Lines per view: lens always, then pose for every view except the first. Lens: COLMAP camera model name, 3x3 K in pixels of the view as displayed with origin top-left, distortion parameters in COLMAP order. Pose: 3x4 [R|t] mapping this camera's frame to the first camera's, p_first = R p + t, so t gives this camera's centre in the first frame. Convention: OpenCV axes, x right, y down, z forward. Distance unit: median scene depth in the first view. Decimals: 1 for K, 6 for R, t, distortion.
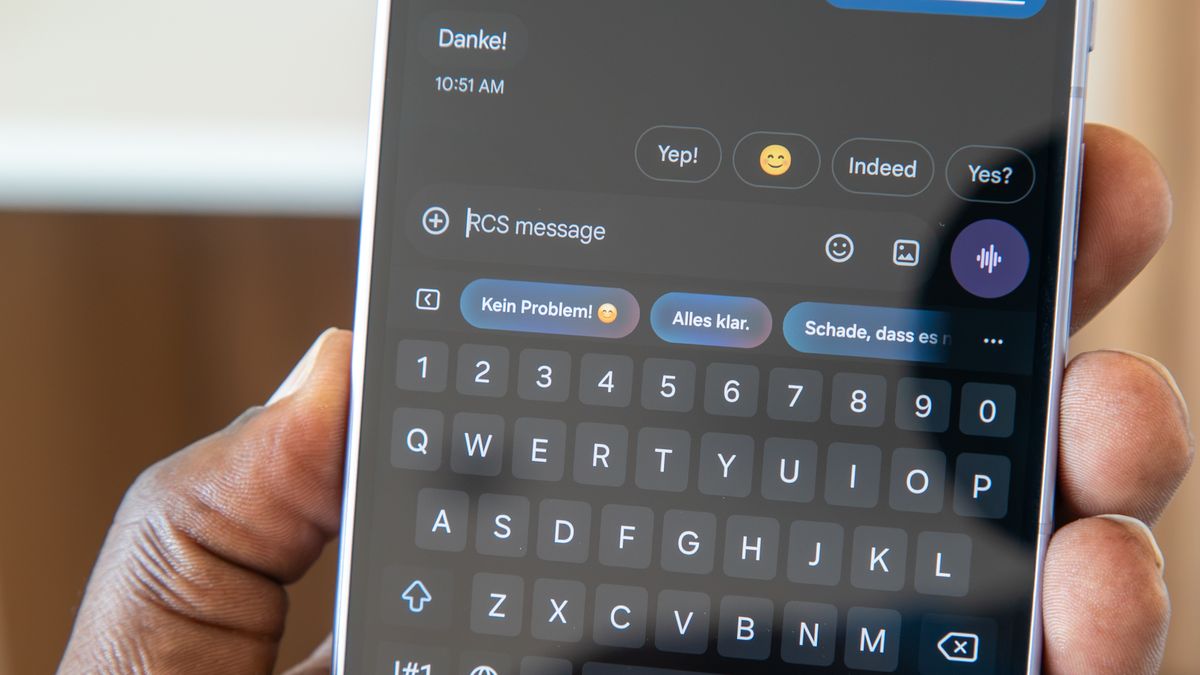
lens RADIAL K [[3920.8, 0, 599.2], [0, 3920.8, 338.8], [0, 0, 1]] dist [-0.103957, 0.000000]
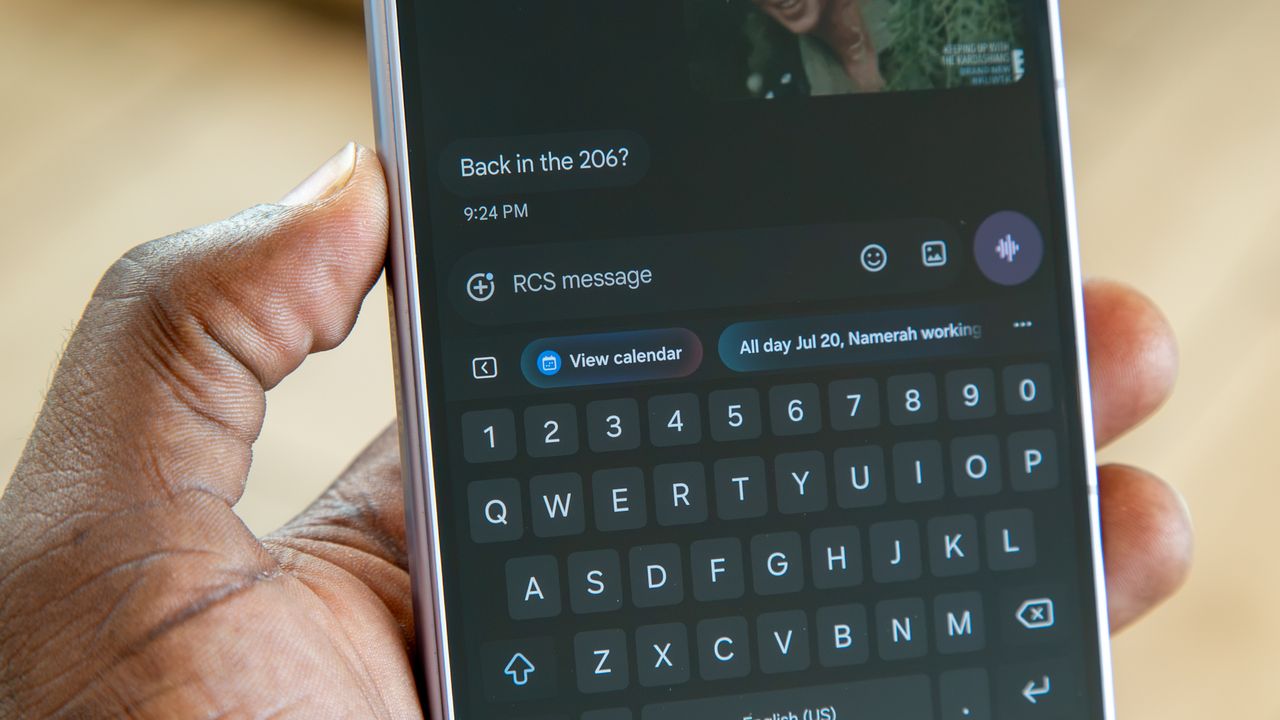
lens RADIAL K [[4182.2, 0, 638.6], [0, 4182.2, 359.4], [0, 0, 1]] dist [-0.103957, 0.000000]
pose [[0.817851, -0.140651, 0.557976, -0.604820], [0.144868, 0.988763, 0.036902, -0.045877], [-0.556896, 0.050653, 0.829036, 0.114476]]
